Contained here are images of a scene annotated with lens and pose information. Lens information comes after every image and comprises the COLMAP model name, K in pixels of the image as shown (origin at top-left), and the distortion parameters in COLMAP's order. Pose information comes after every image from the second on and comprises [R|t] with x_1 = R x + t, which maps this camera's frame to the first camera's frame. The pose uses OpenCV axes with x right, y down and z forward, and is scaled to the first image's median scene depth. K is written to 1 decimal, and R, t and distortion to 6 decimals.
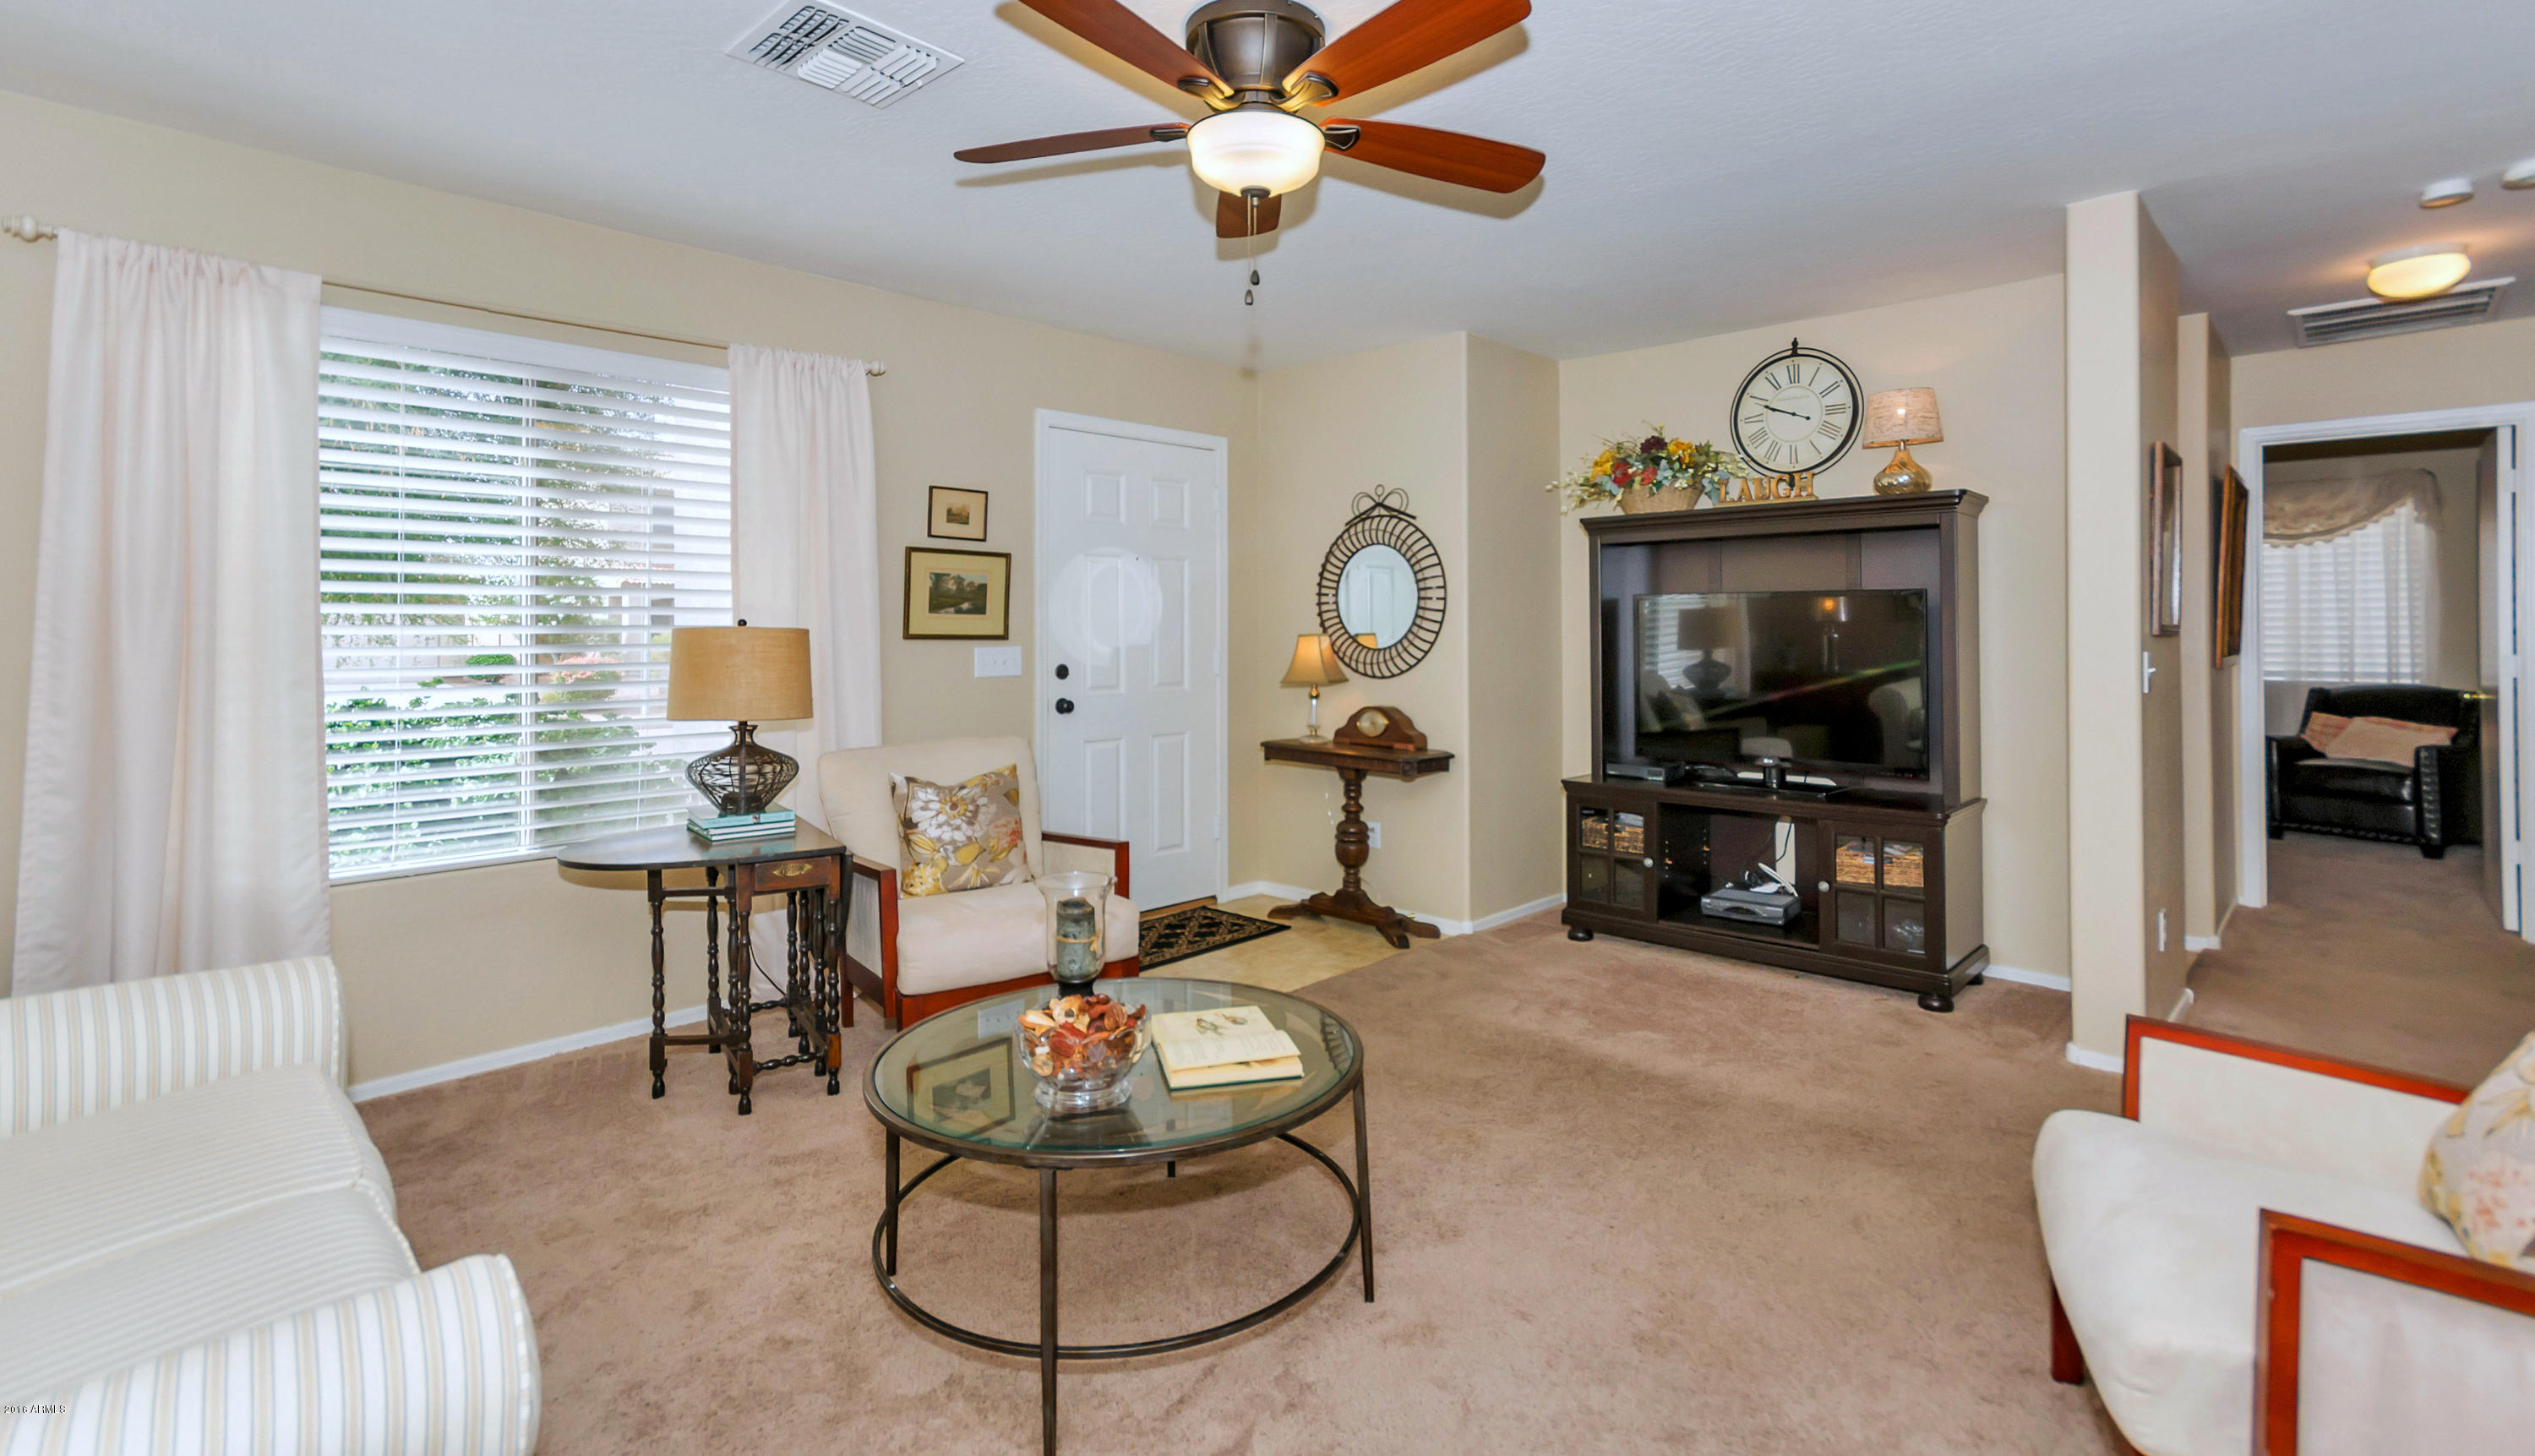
lens RADIAL K [[1175.9, 0, 1276.2], [0, 1175.9, 616.3], [0, 0, 1]] dist [0.001010, 0.000208]
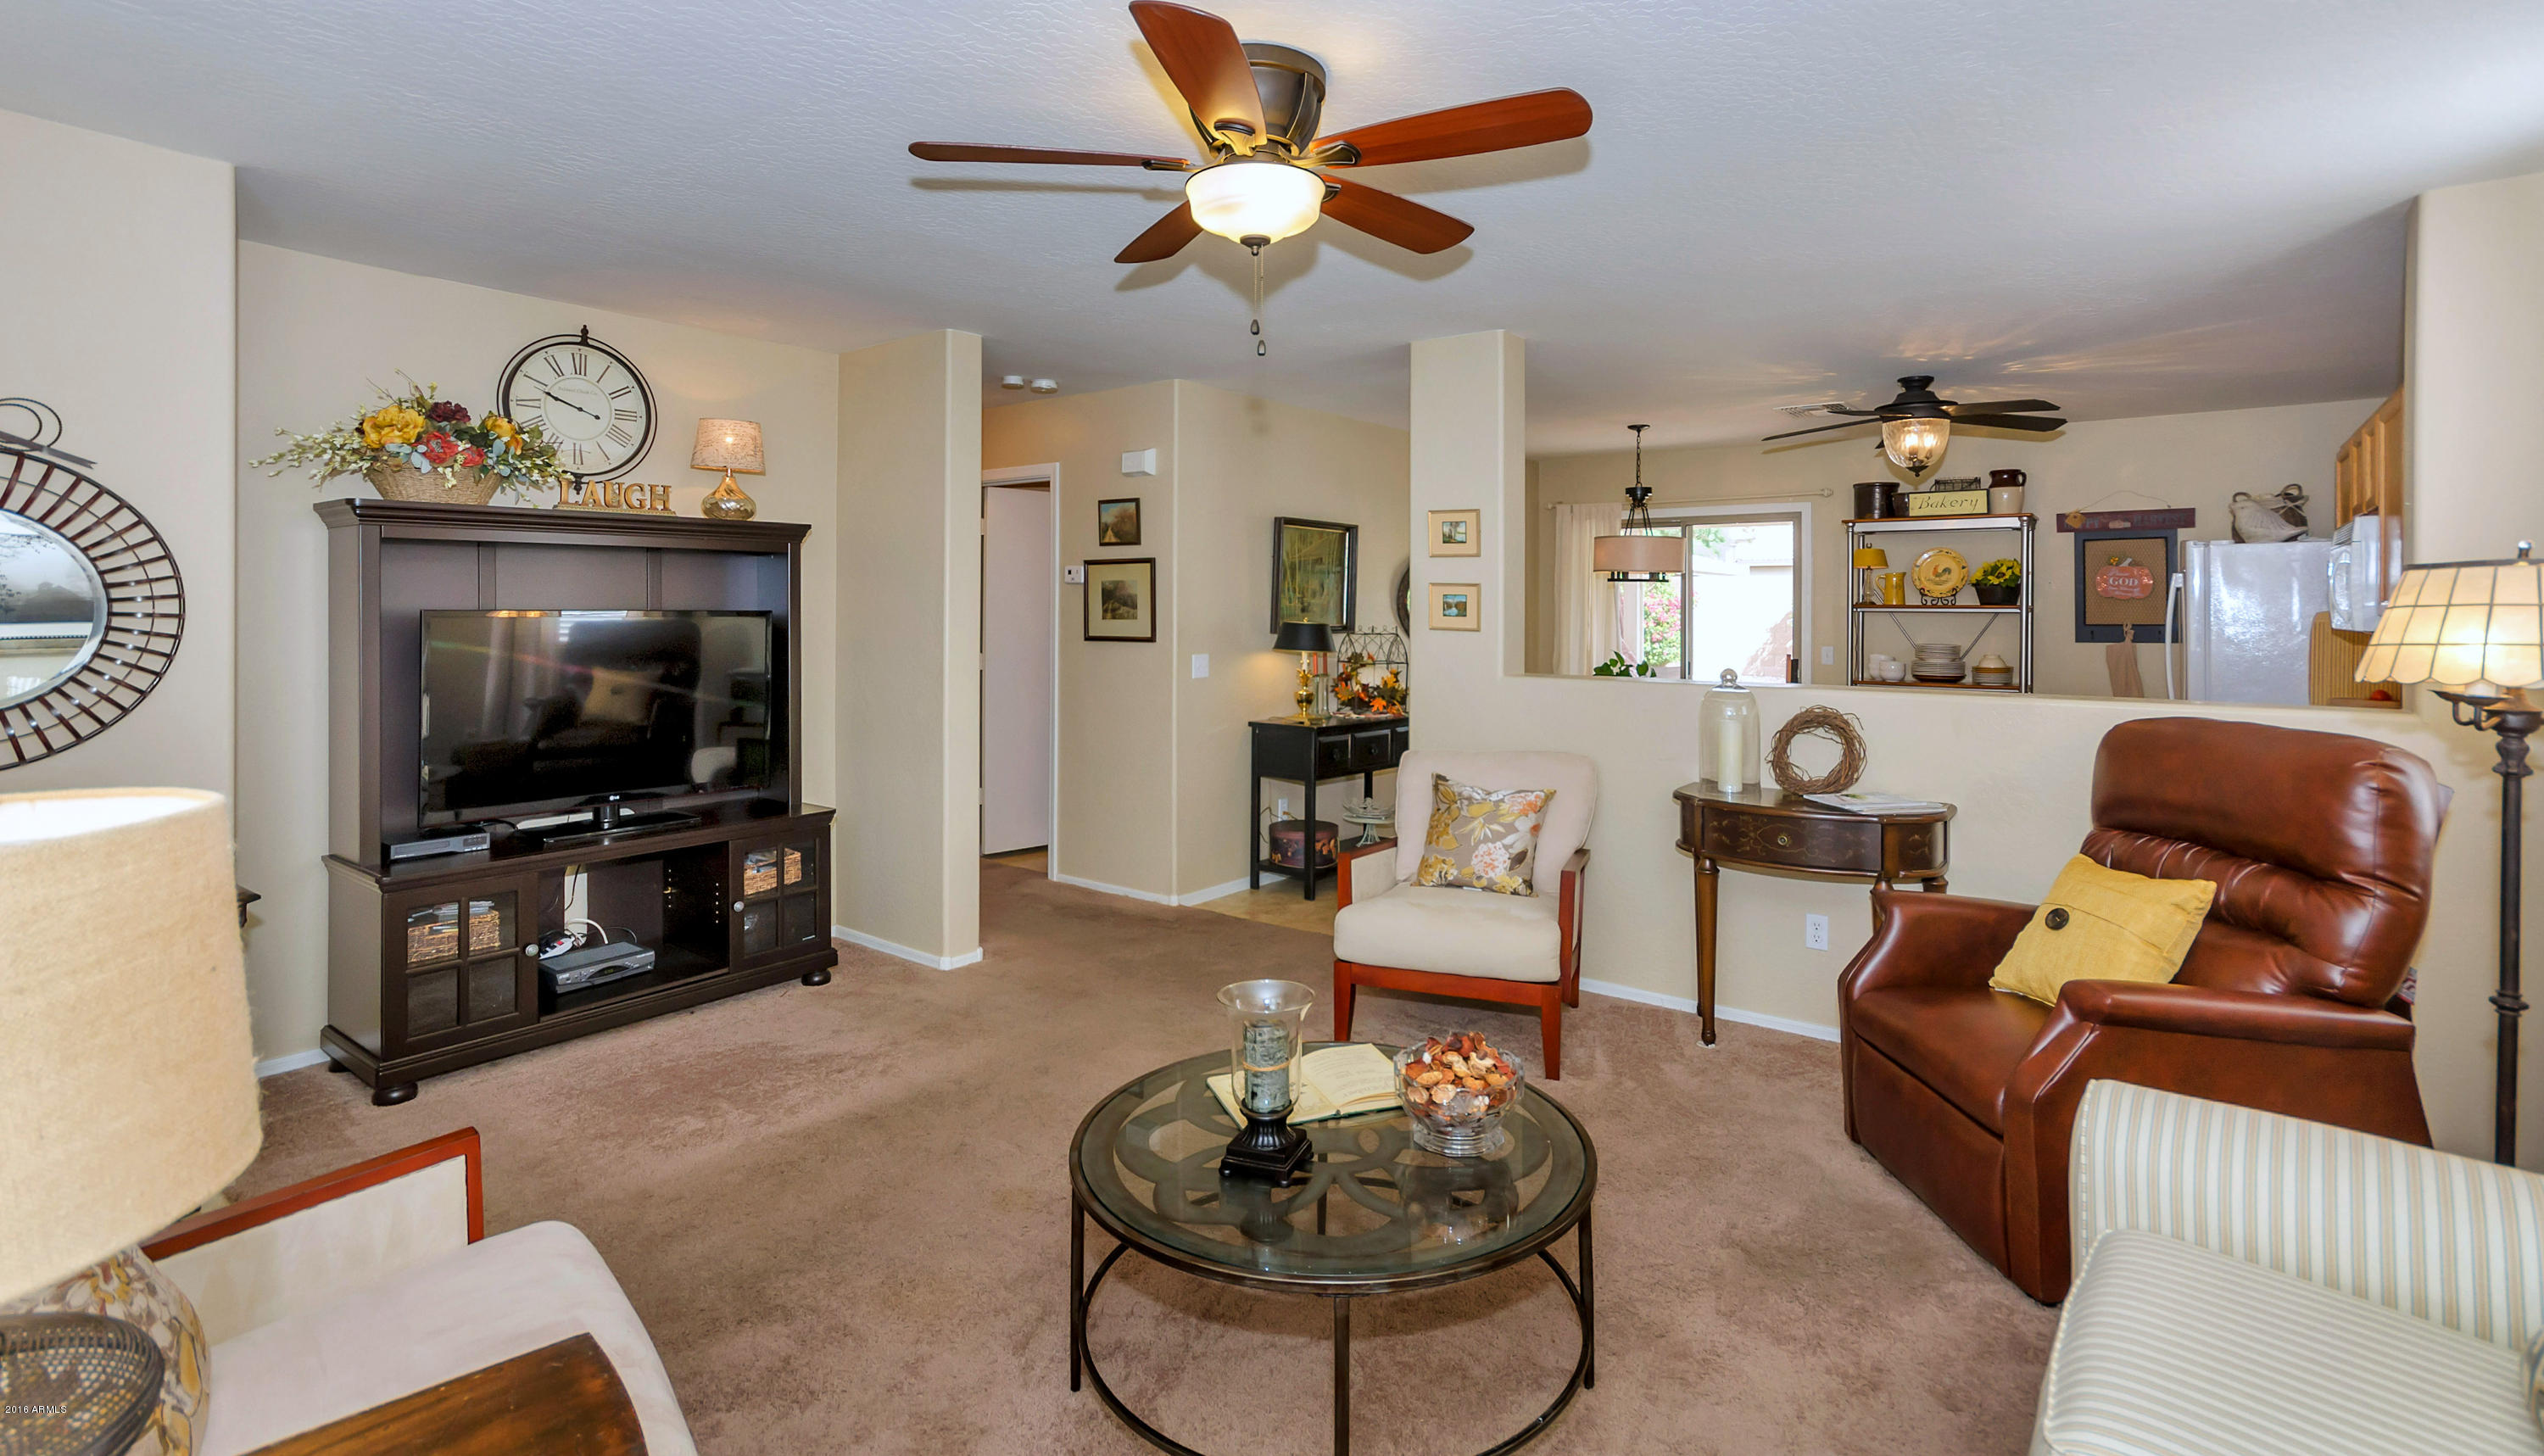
lens RADIAL K [[1211.3, 0, 1270.4], [0, 1211.3, 615.6], [0, 0, 1]] dist [-0.000671, 0.000094]
pose [[-0.094034, -0.008797, 0.995530, -0.555961], [-0.011435, 0.999905, 0.007755, -0.029706], [-0.995503, -0.010655, -0.094126, 0.592664]]
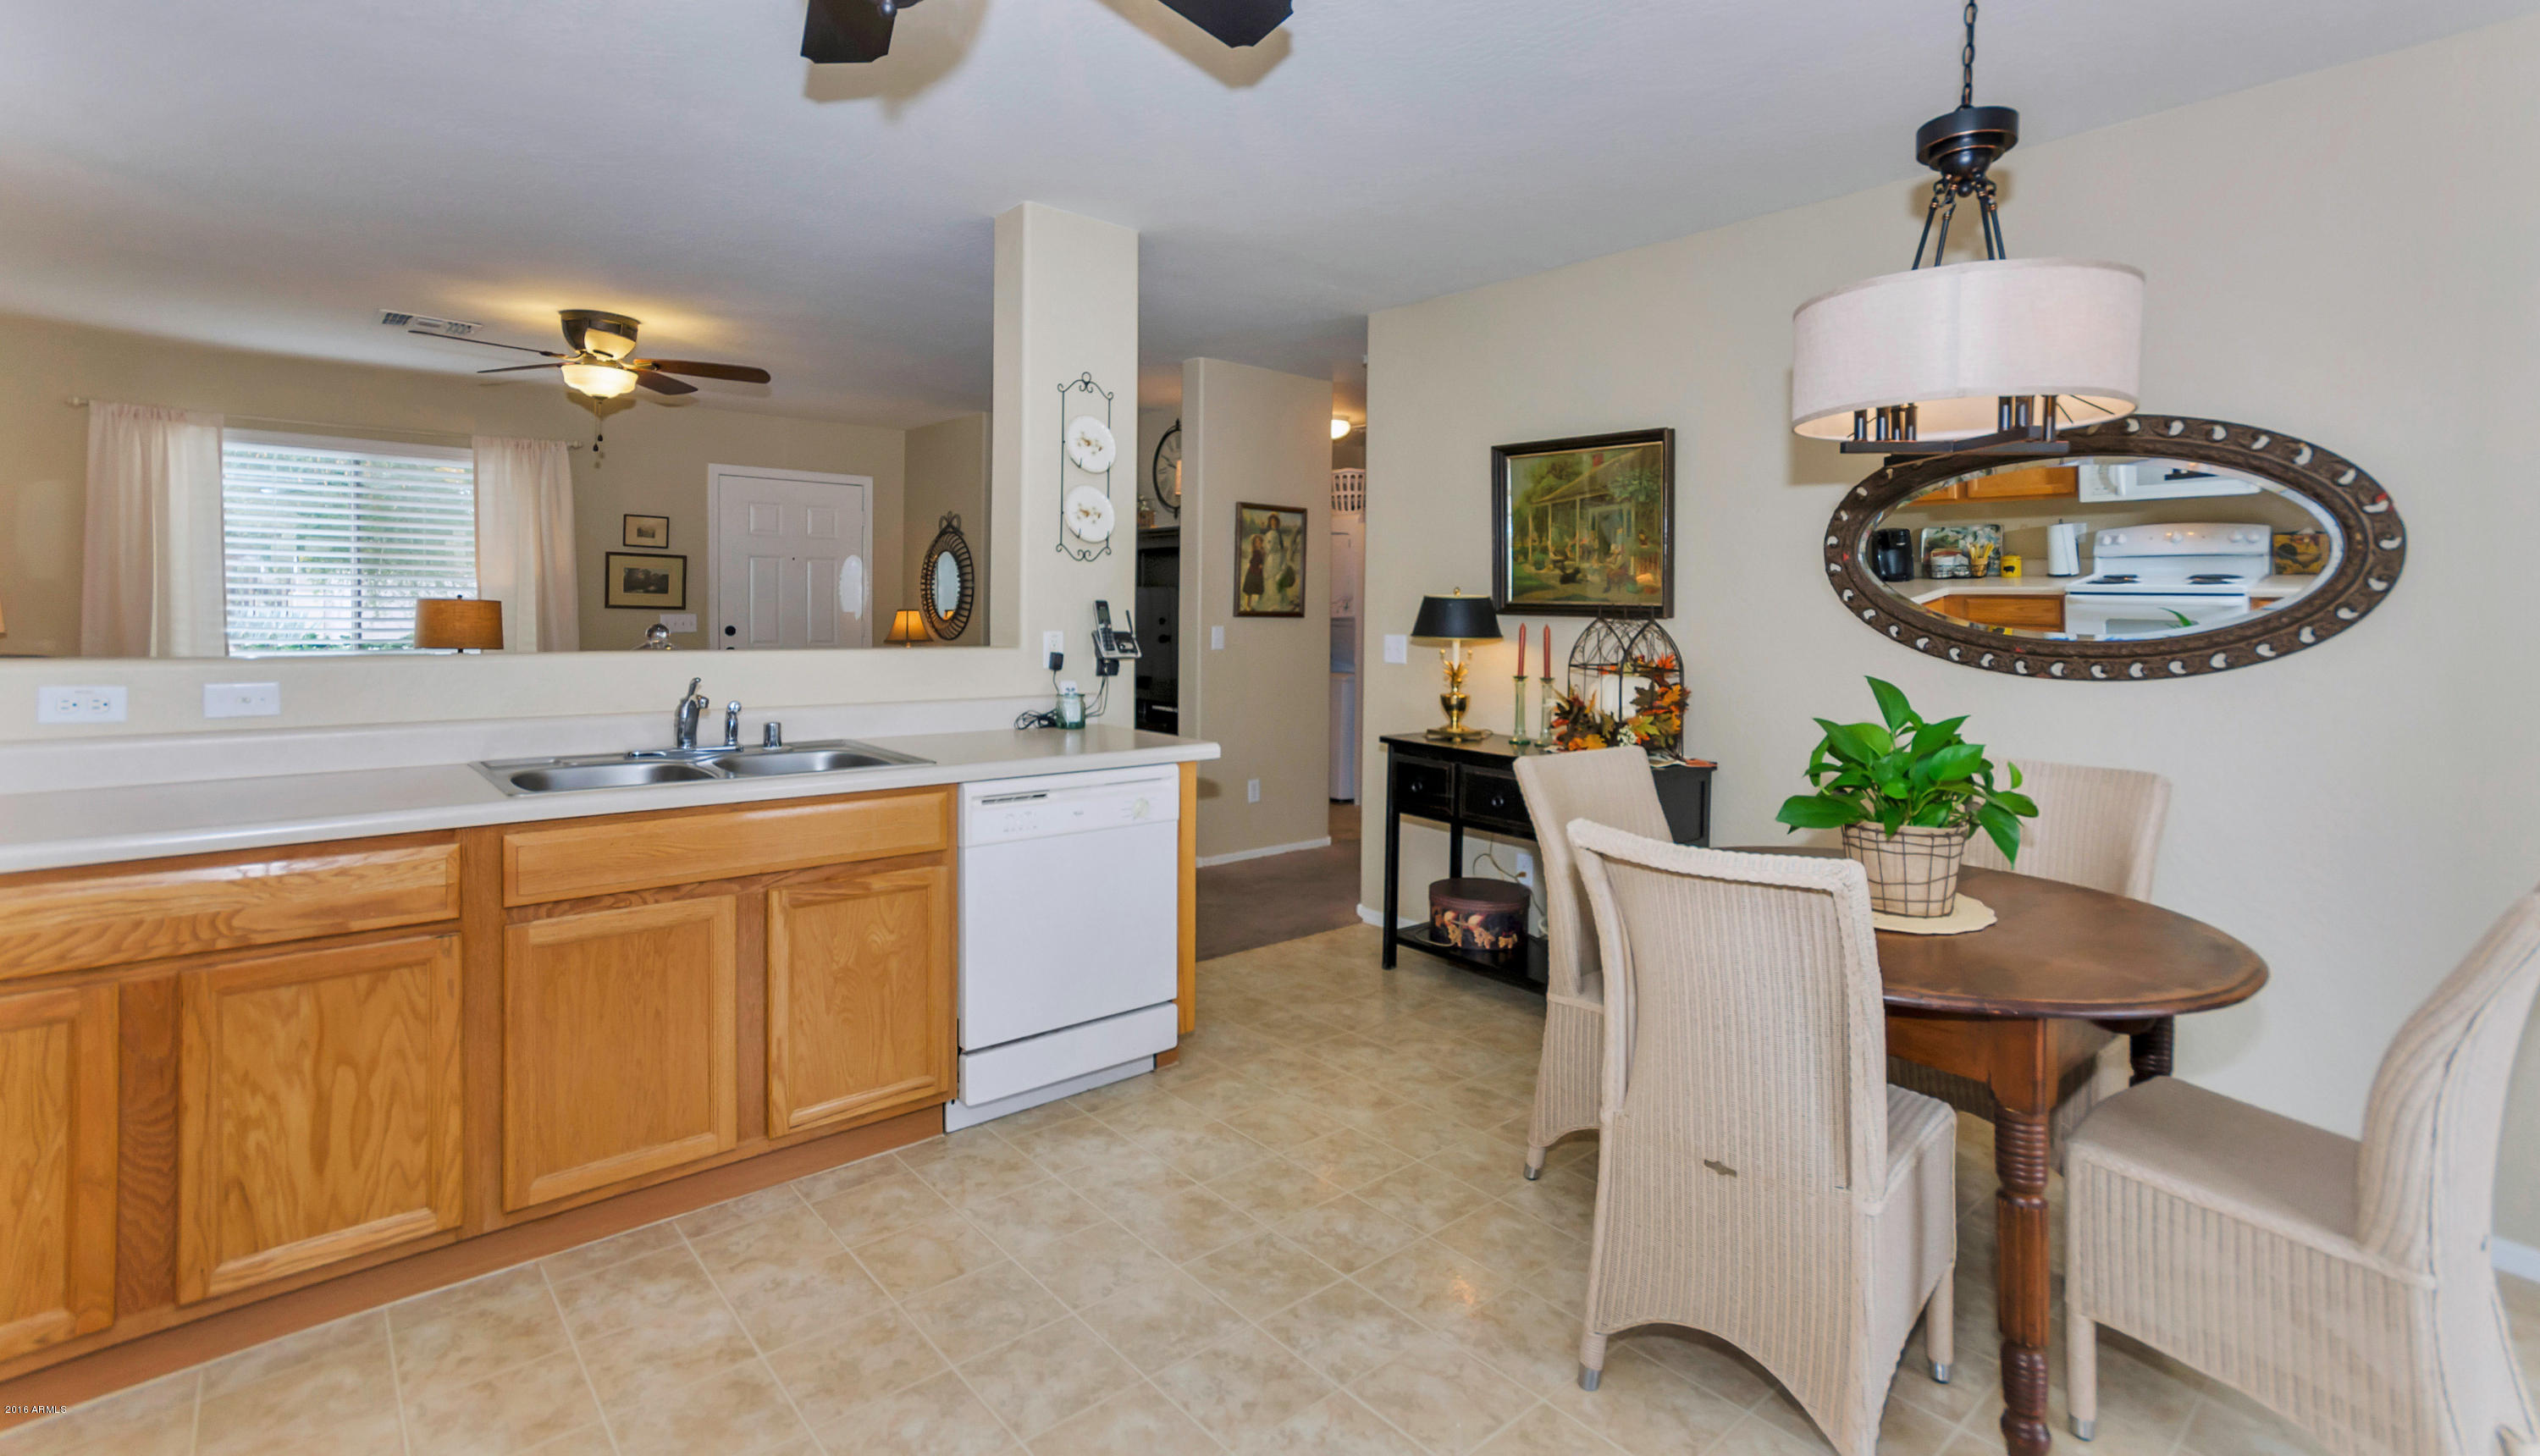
lens RADIAL K [[1161.2, 0, 1277.1], [0, 1161.2, 639.4], [0, 0, 1]] dist [0.000875, 0.000723]
pose [[0.994578, 0.017668, -0.102485, 0.764843], [-0.014206, 0.999307, 0.034413, -0.005841], [0.103022, -0.032770, 0.994139, -0.508530]]
